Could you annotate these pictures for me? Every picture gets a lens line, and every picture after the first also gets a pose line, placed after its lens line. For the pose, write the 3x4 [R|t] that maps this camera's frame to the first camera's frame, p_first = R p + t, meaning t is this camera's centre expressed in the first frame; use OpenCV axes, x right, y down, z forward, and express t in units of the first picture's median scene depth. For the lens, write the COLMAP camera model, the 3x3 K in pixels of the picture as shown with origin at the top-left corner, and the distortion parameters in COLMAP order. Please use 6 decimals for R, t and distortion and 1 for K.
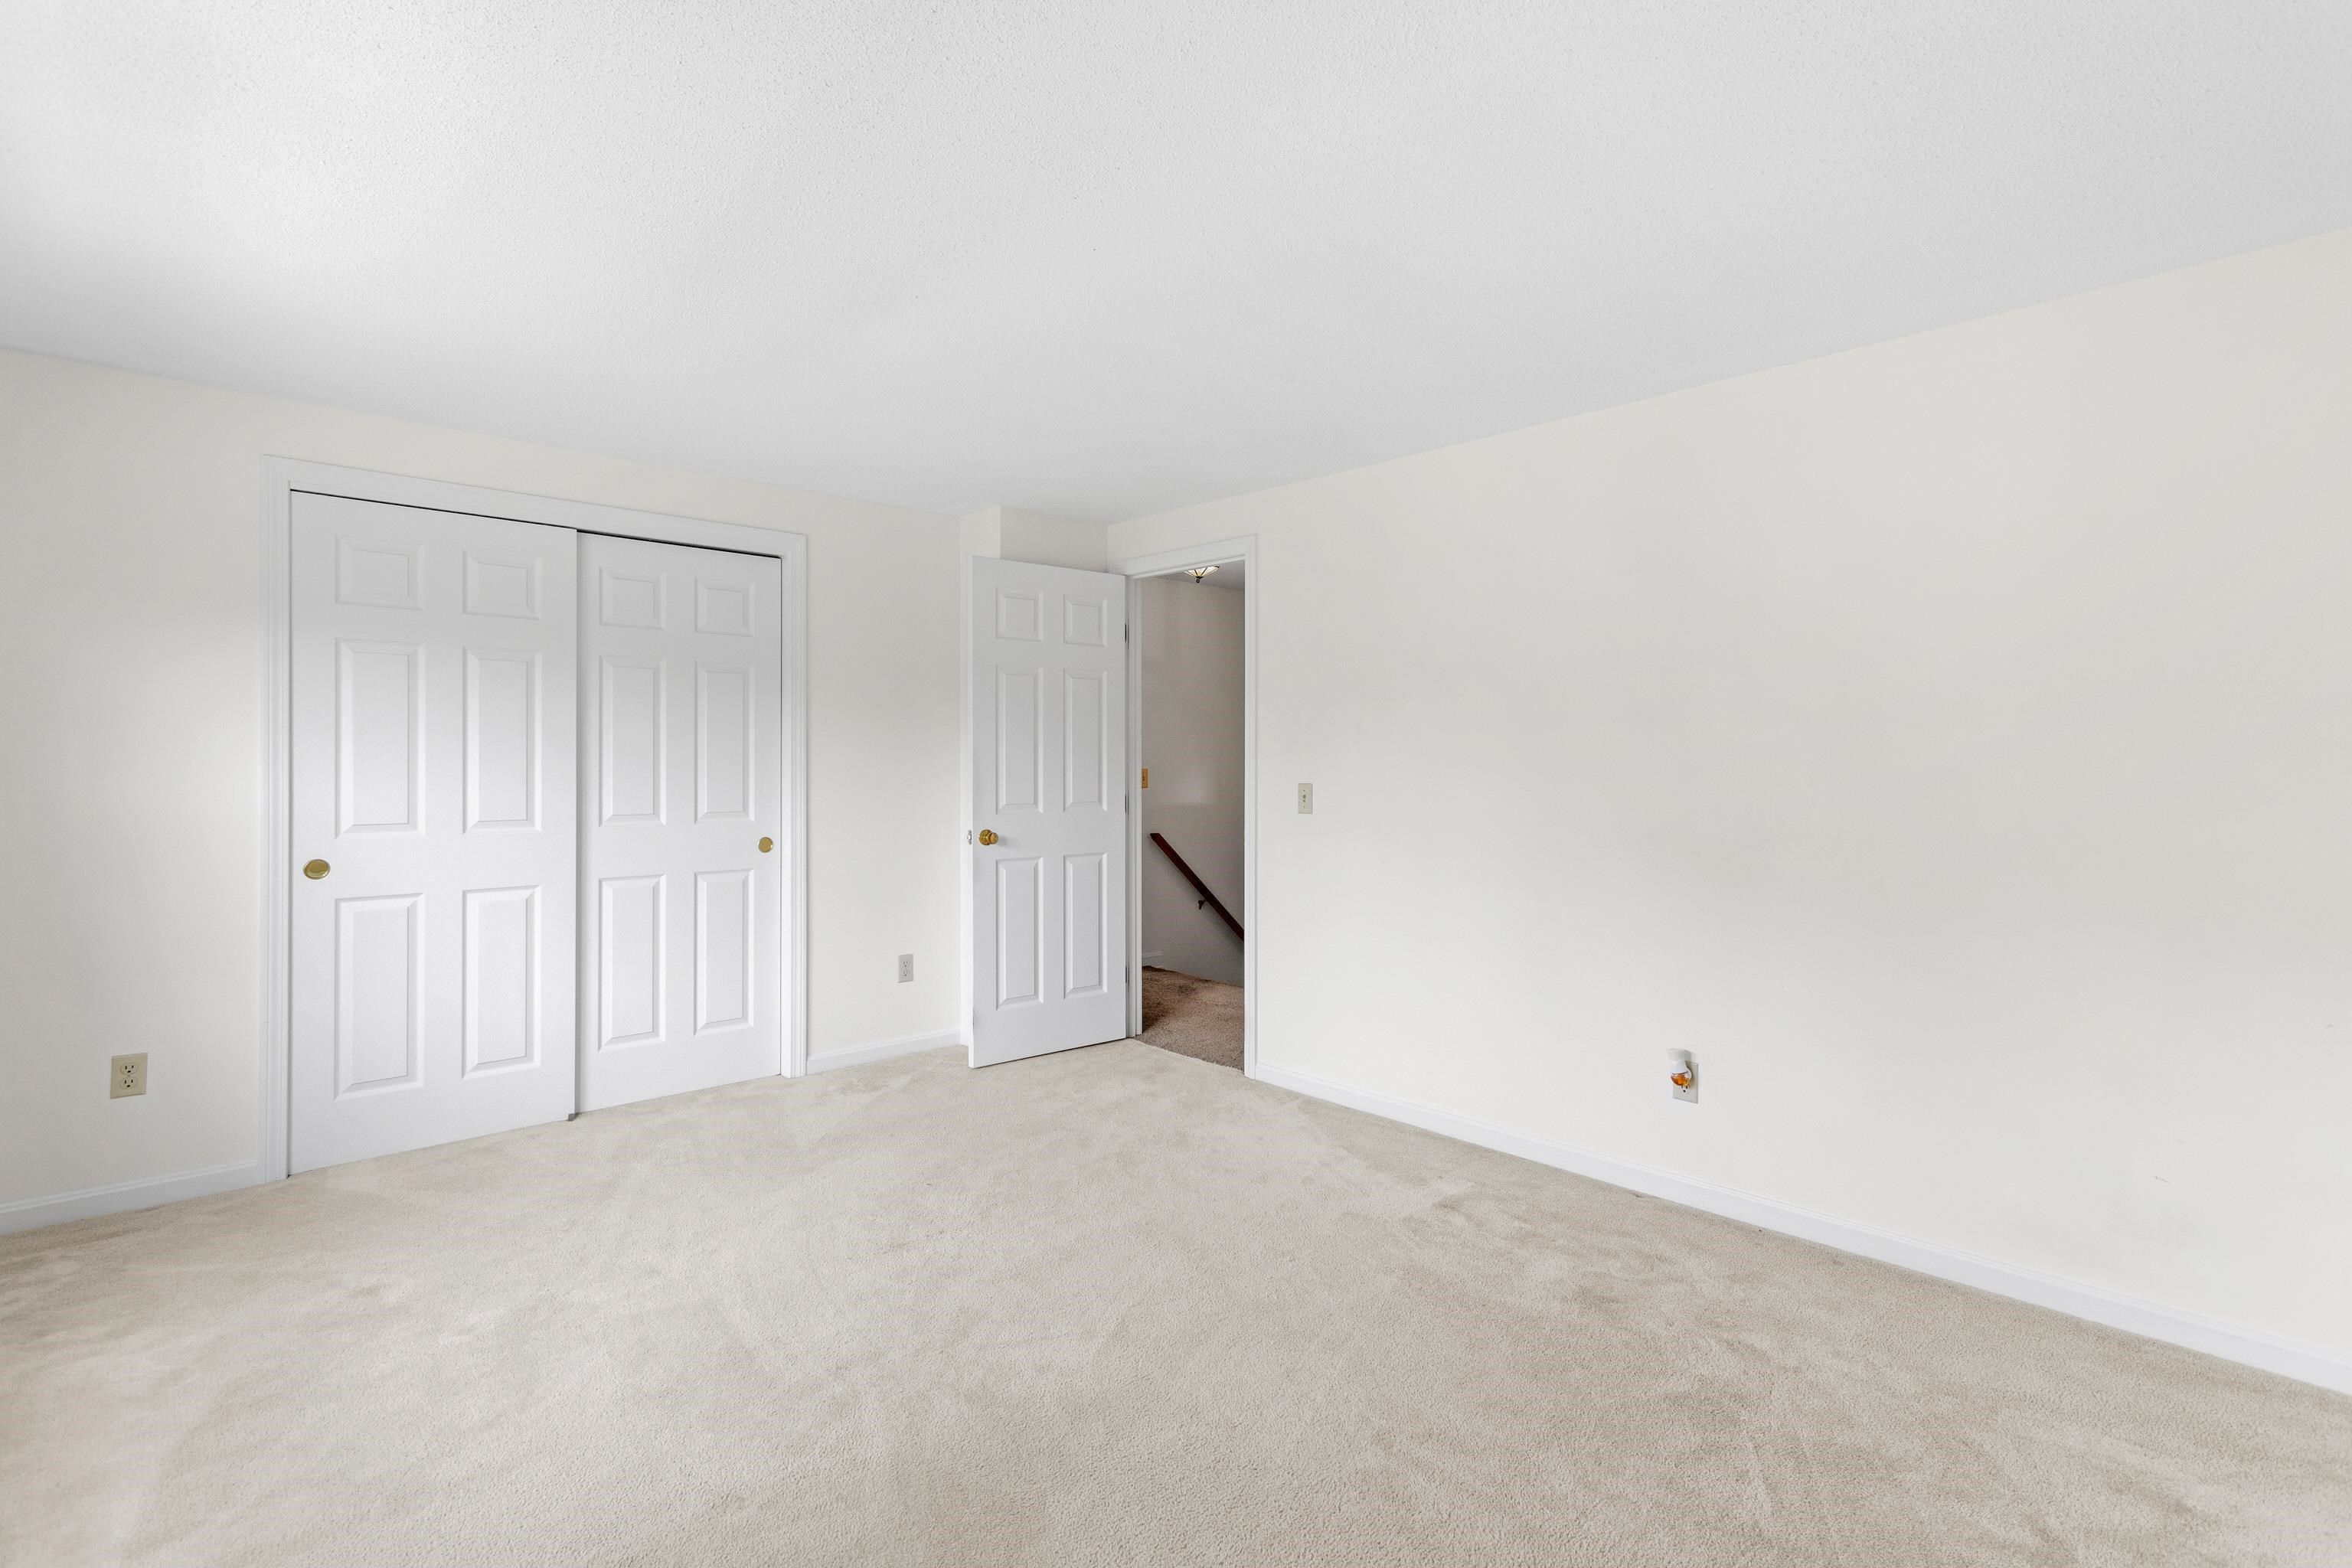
lens RADIAL K [[1118.1, 0, 1188.2], [0, 1118.1, 765.7], [0, 0, 1]] dist [-0.000410, -0.000396]
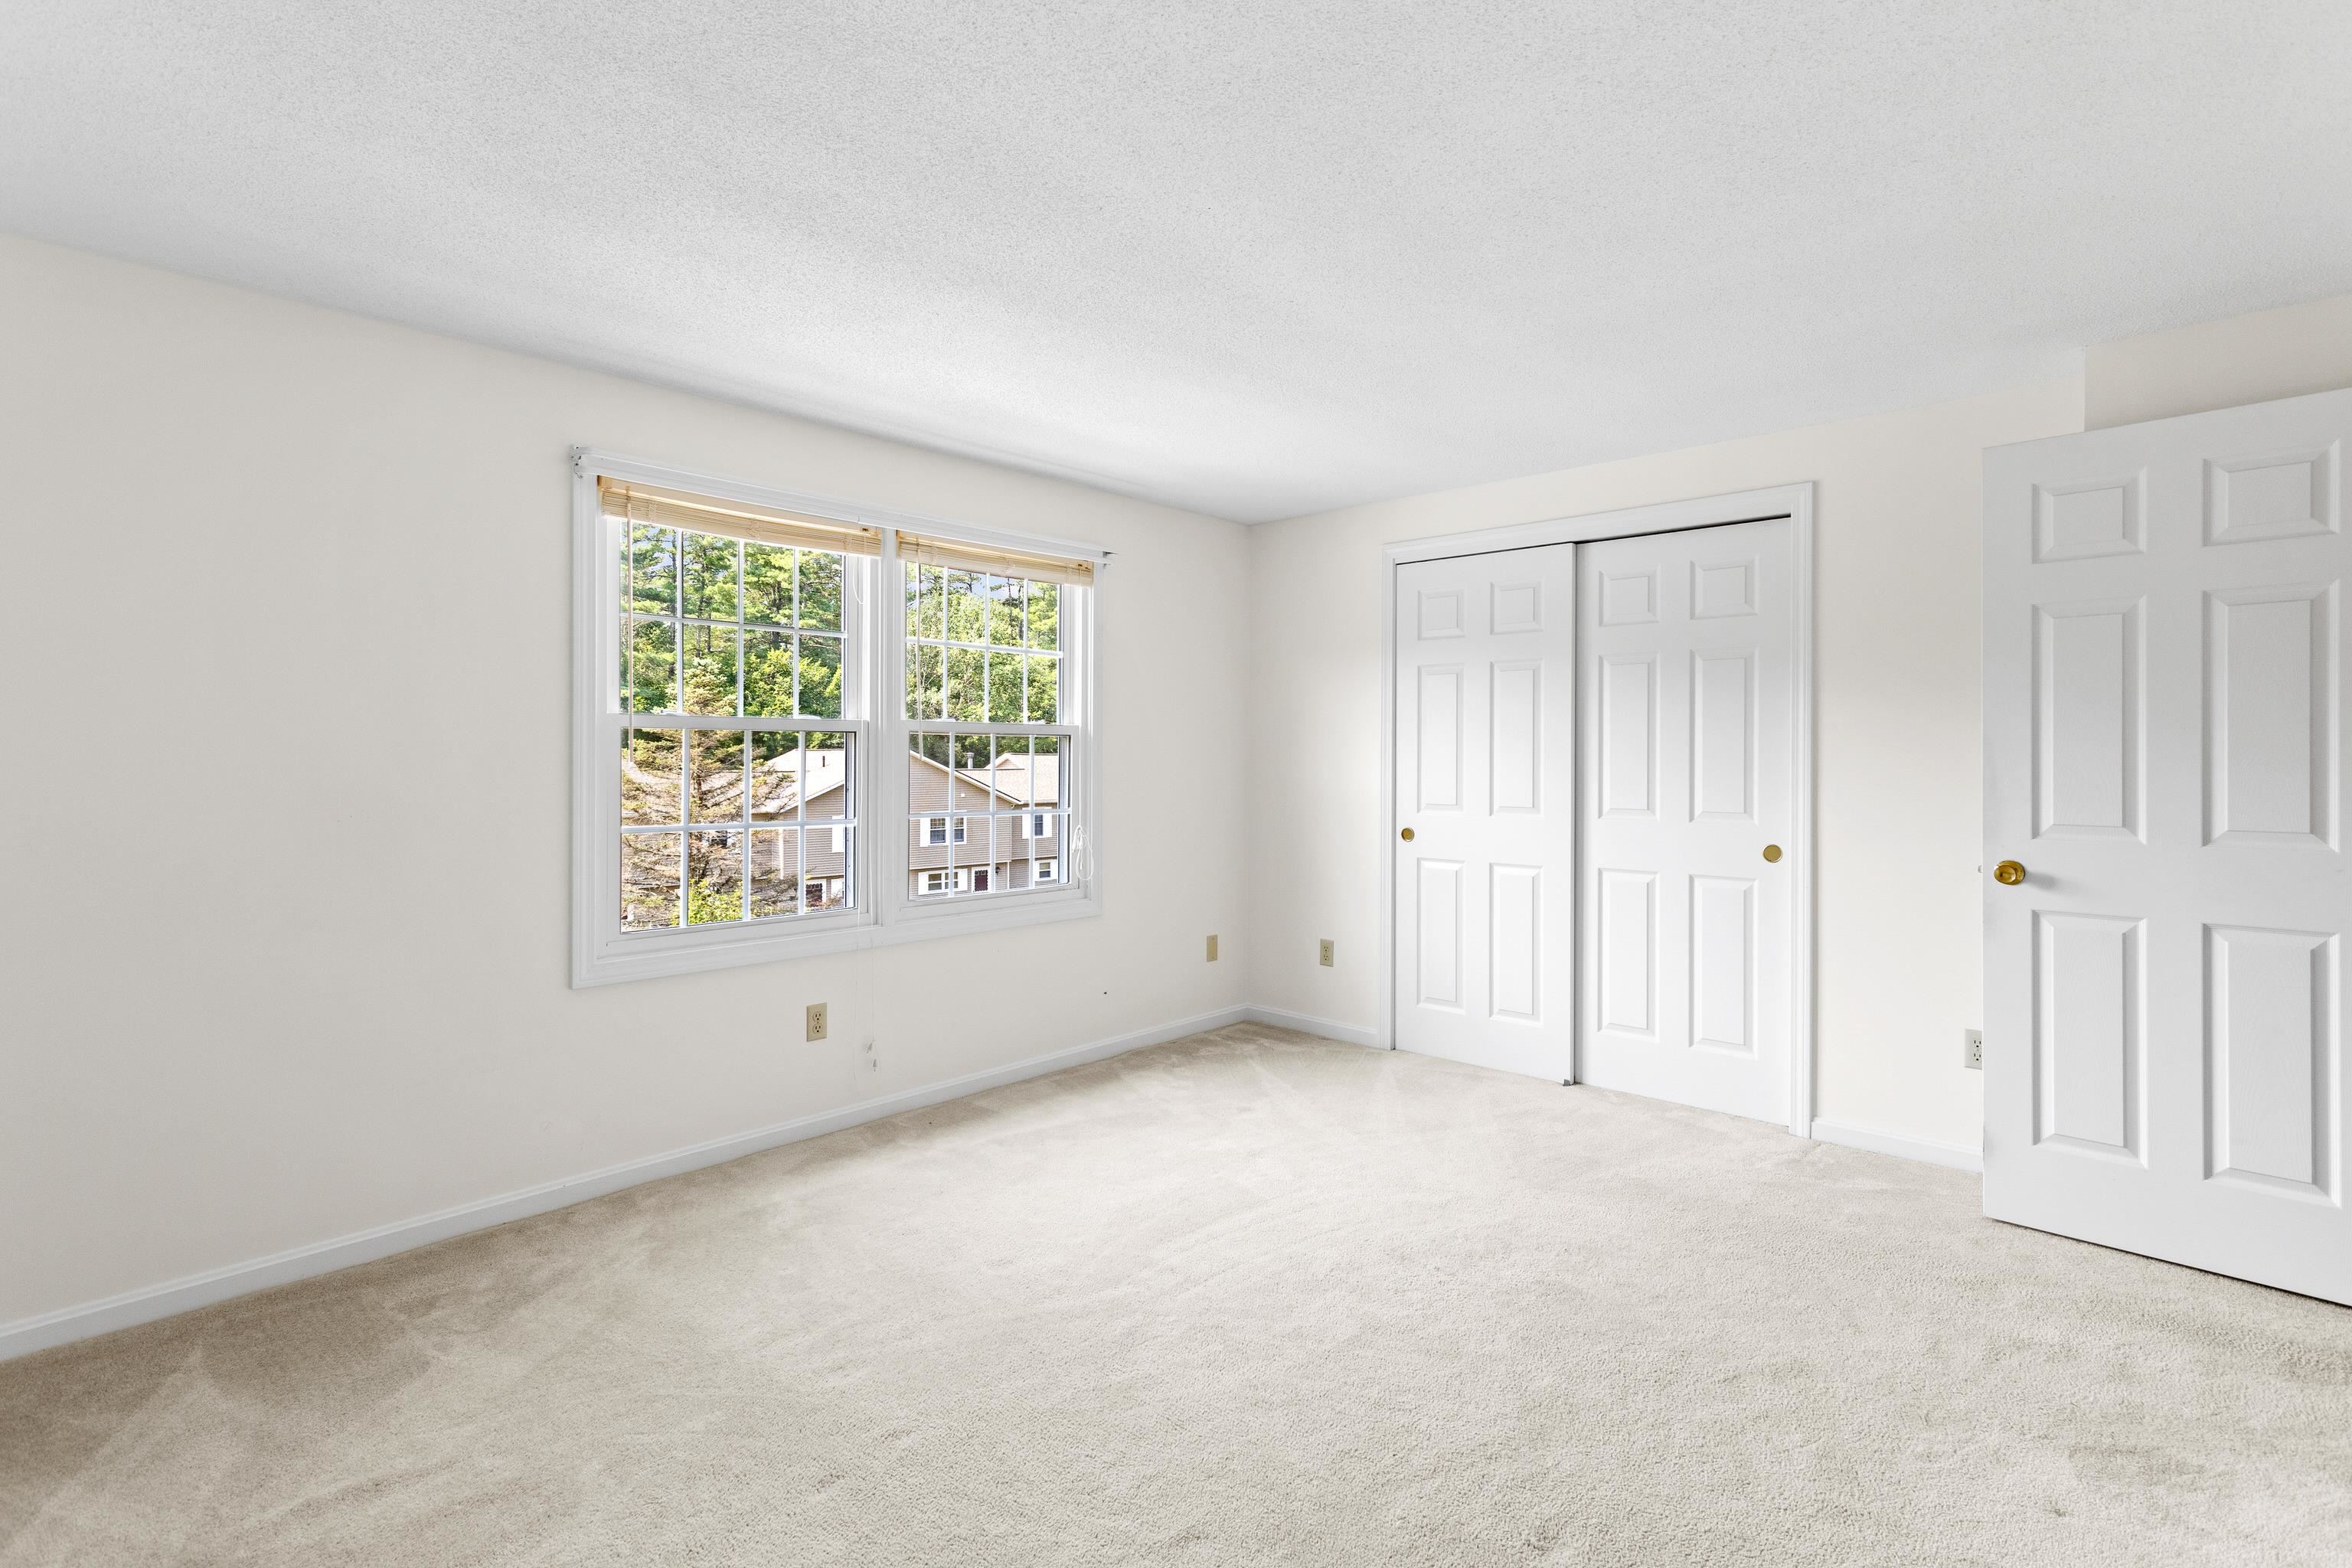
lens RADIAL K [[1118.1, 0, 1188.2], [0, 1118.1, 765.7], [0, 0, 1]] dist [-0.000410, -0.000396]
pose [[0.064444, 0.003703, -0.997914, 0.501842], [-0.006333, 0.999974, 0.003302, 0.003462], [0.997901, 0.006107, 0.064466, 0.547449]]
